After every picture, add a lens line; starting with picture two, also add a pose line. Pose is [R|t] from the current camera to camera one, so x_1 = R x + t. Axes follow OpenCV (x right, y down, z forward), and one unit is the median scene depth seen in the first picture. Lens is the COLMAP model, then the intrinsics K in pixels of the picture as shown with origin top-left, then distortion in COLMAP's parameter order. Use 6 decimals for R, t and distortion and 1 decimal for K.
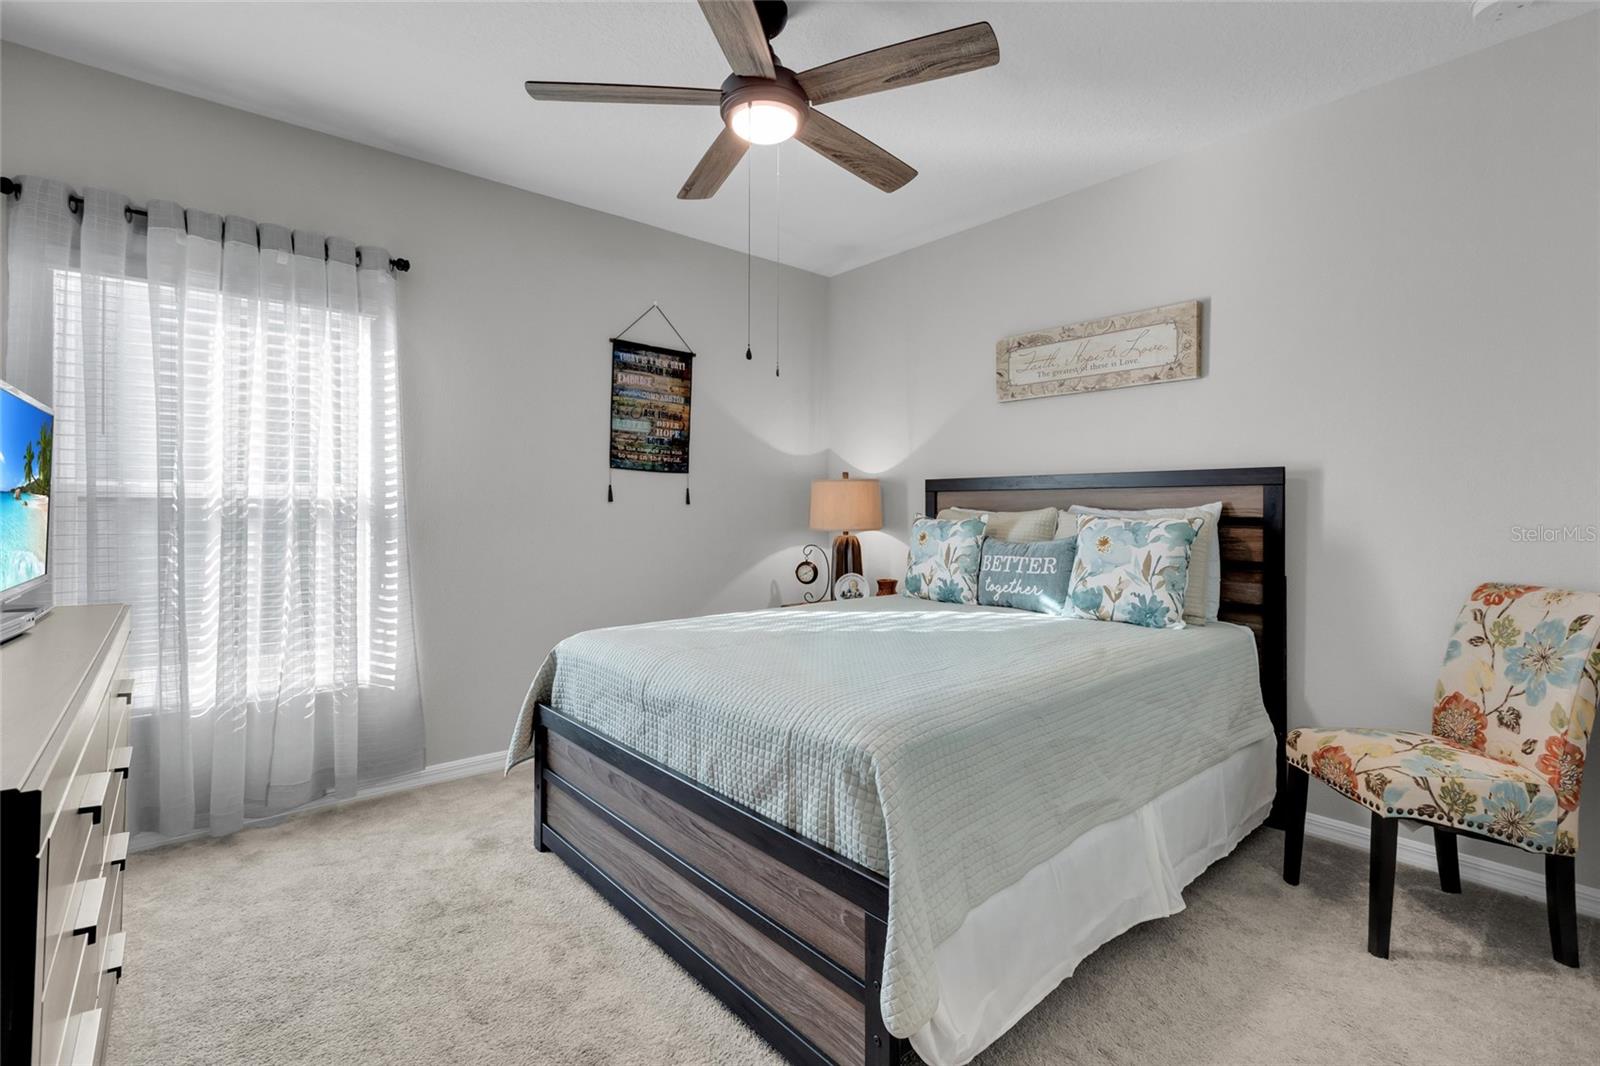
lens RADIAL K [[718.4, 0, 796.0], [0, 718.4, 540.5], [0, 0, 1]] dist [0.001664, -0.001666]
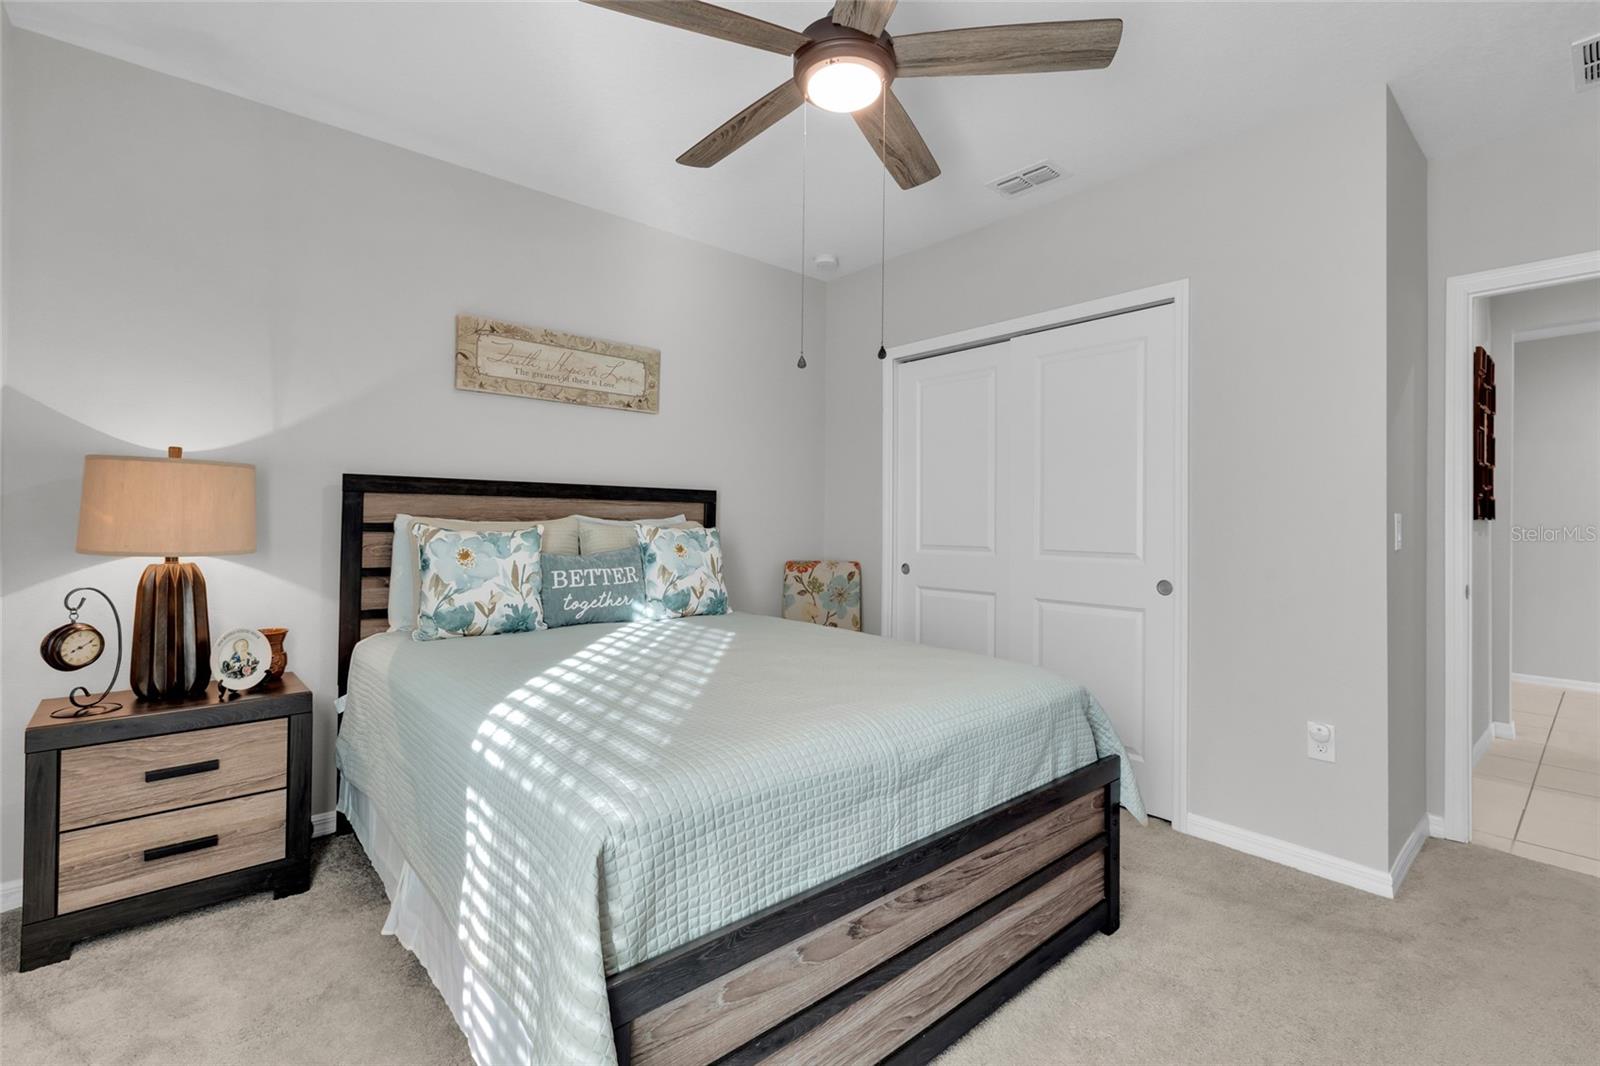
lens RADIAL K [[718.4, 0, 789.8], [0, 718.4, 527.5], [0, 0, 1]] dist [0.001664, -0.001666]
pose [[0.005514, -0.003640, 0.999978, -0.616576], [0.039782, 0.999203, 0.003417, -0.024126], [-0.999193, 0.039762, 0.005654, 0.711673]]
